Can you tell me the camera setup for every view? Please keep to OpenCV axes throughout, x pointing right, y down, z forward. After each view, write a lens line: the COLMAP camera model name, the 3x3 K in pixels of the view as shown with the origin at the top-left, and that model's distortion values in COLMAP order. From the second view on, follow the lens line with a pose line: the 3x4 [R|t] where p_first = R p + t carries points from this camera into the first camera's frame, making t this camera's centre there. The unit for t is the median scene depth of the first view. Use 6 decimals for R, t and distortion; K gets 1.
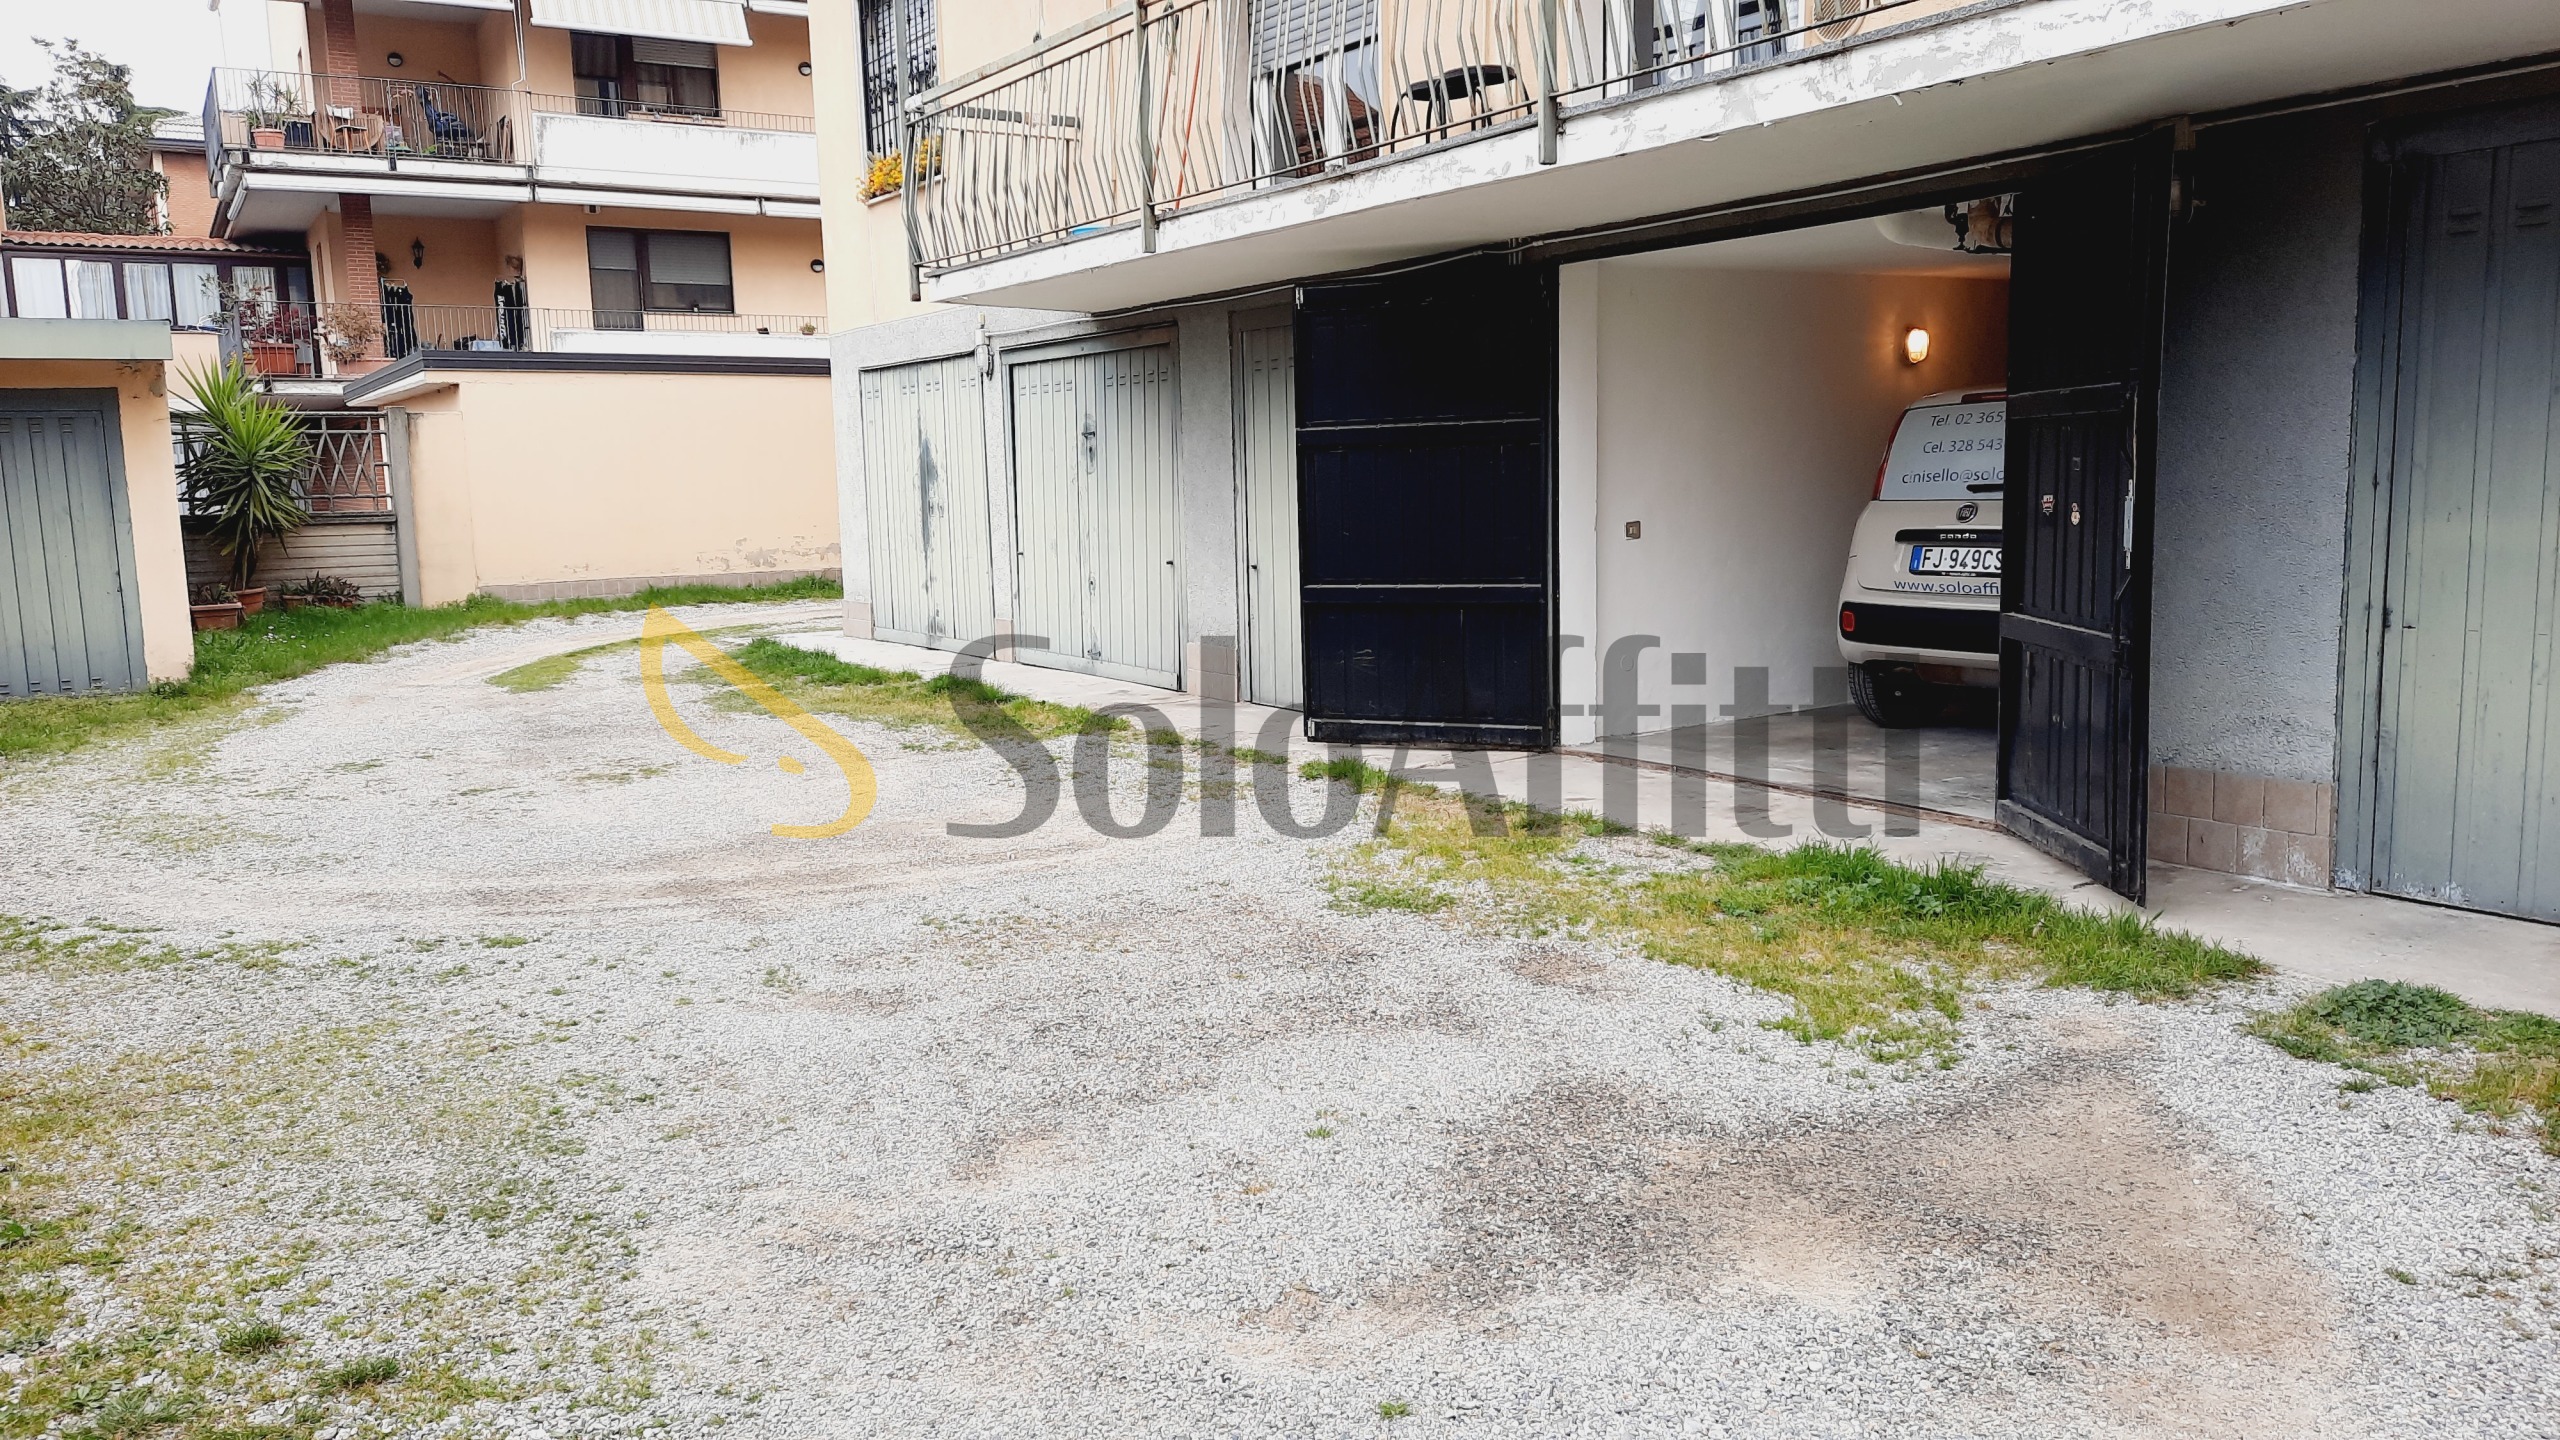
lens RADIAL K [[1869.6, 0, 1274.5], [0, 1869.6, 716.6], [0, 0, 1]] dist [0.070233, -0.043830]
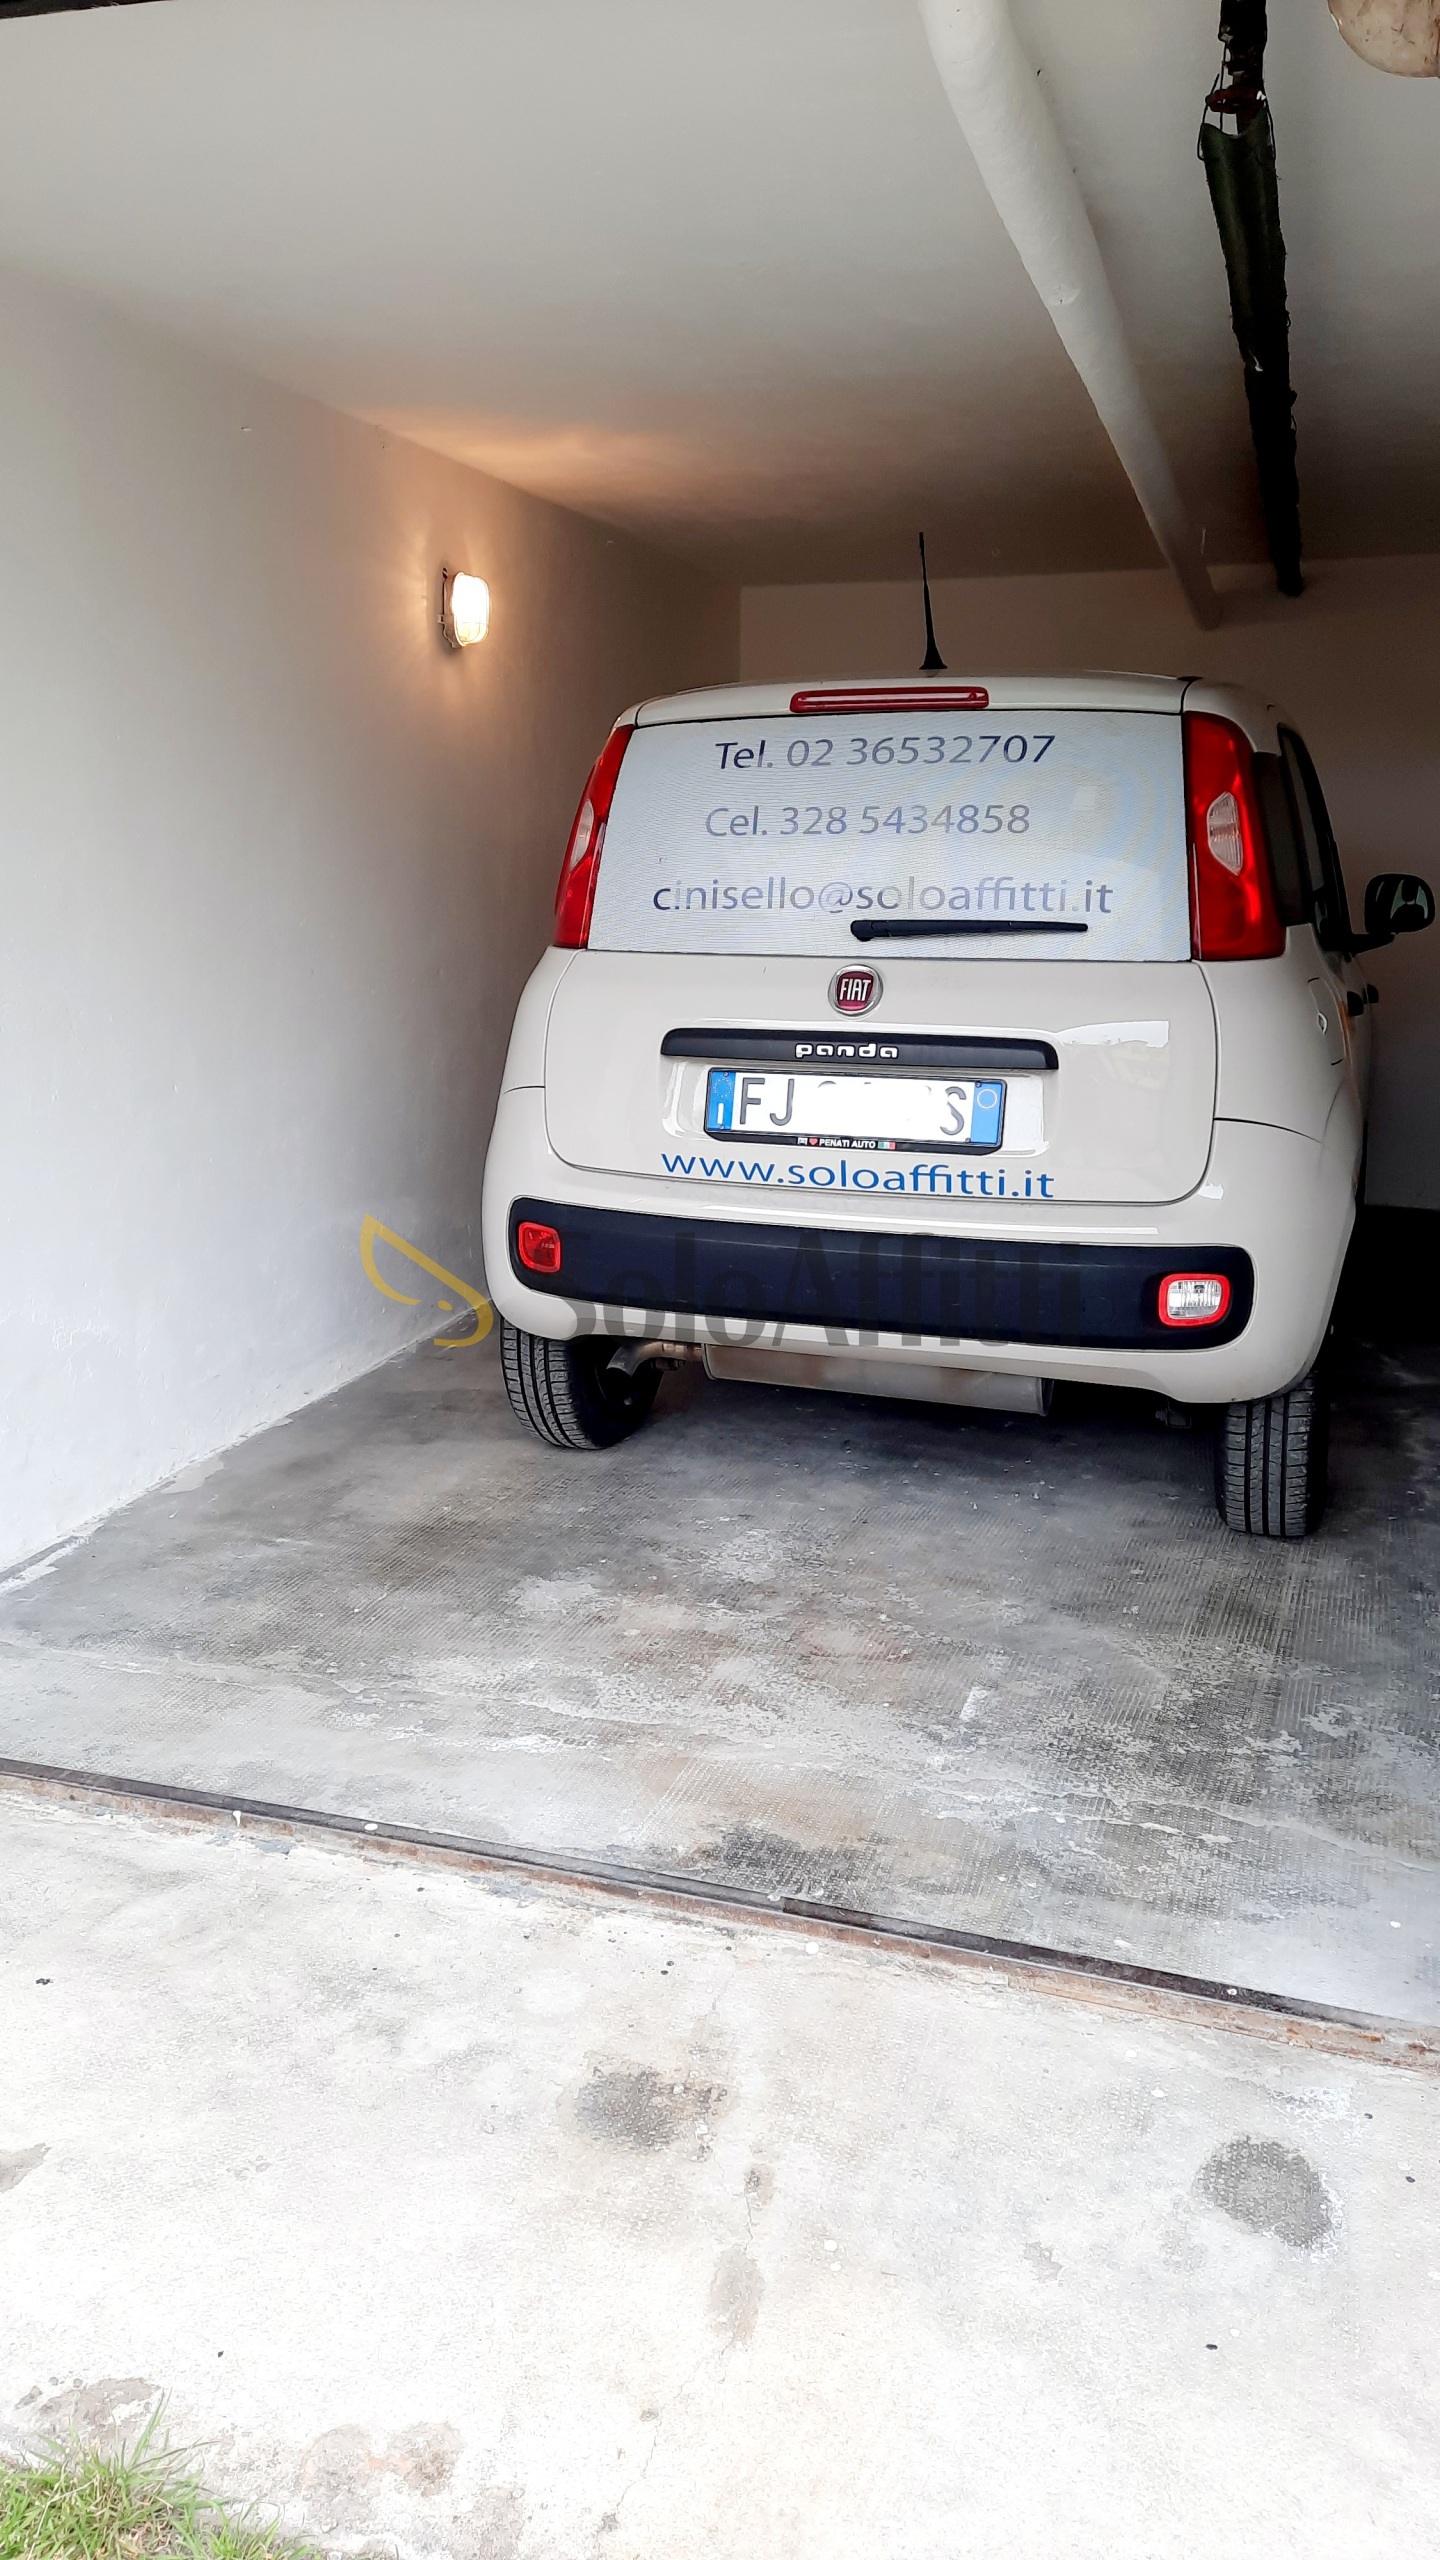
lens RADIAL K [[1869.6, 0, 735.7], [0, 1869.6, 1286.3], [0, 0, 1]] dist [0.070233, -0.043830]
pose [[0.779688, -0.113399, 0.615814, 0.090770], [0.056169, 0.992166, 0.111586, -0.090008], [-0.623644, -0.052413, 0.779950, 0.689540]]
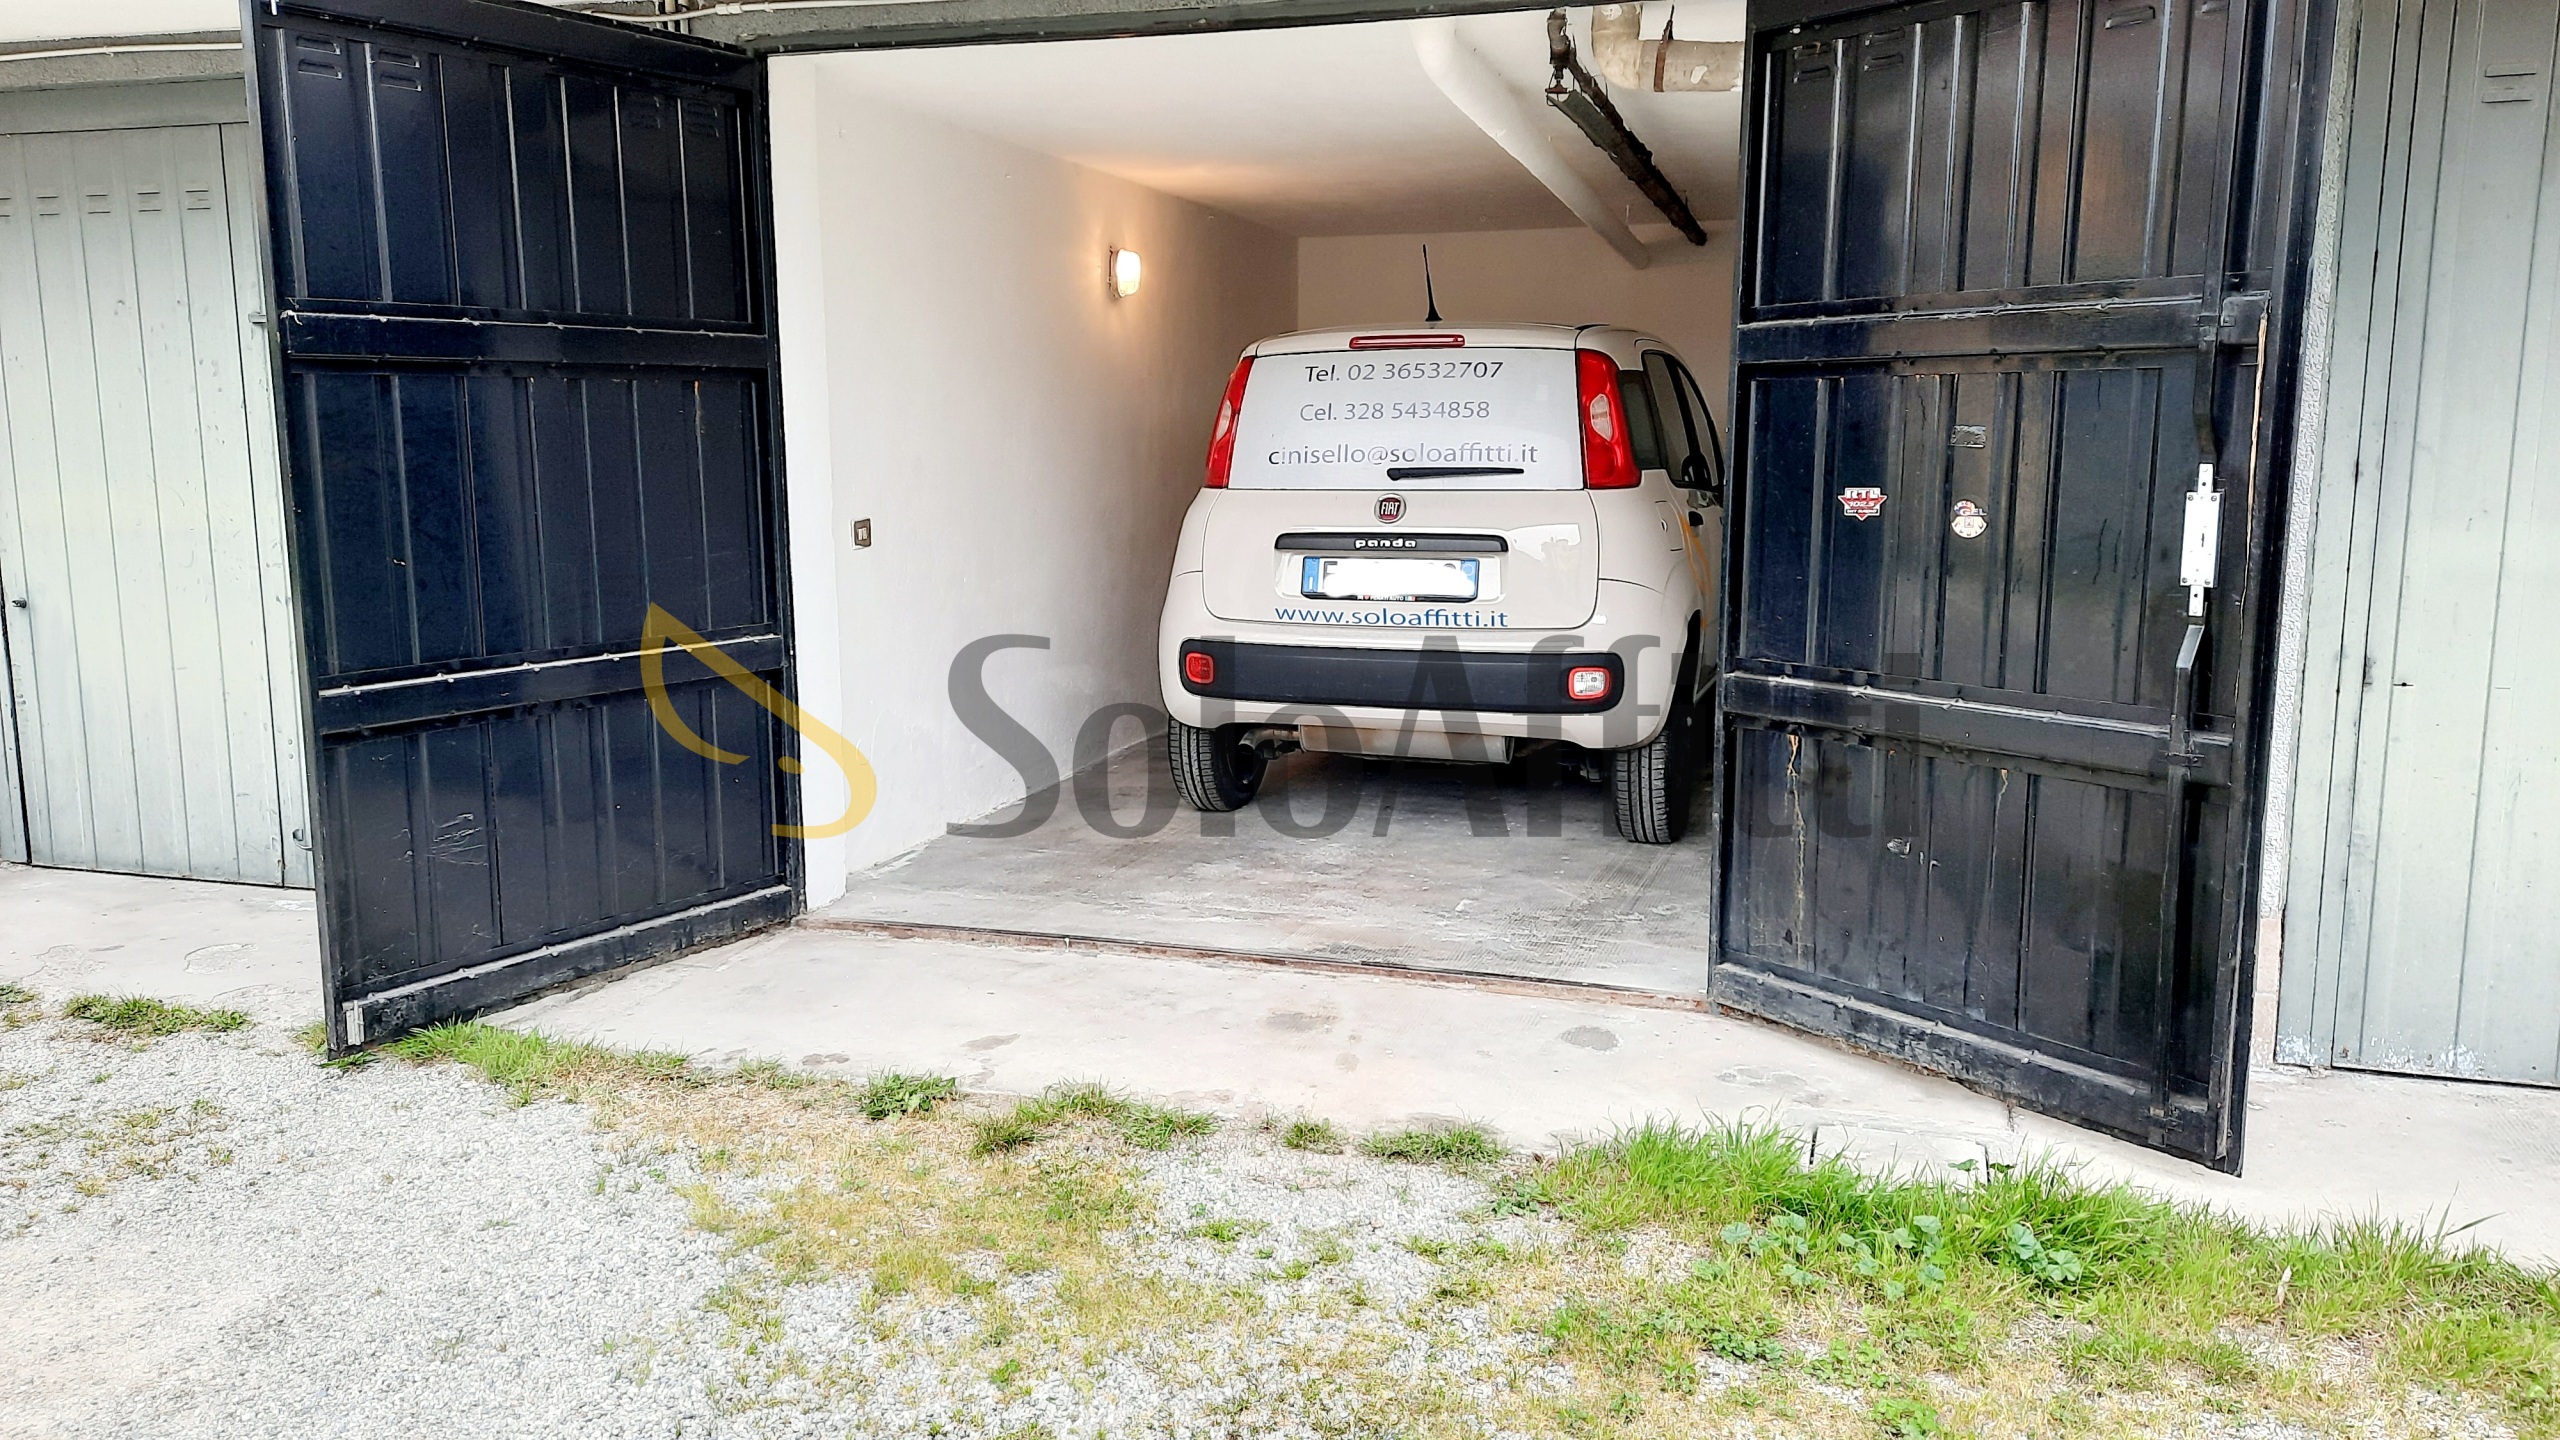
lens RADIAL K [[1869.6, 0, 1273.1], [0, 1869.6, 727.7], [0, 0, 1]] dist [0.070233, -0.043830]
pose [[0.776878, -0.077506, 0.624863, -0.099636], [0.065955, 0.996953, 0.041659, -0.058568], [-0.626188, 0.008849, 0.779622, 0.486353]]
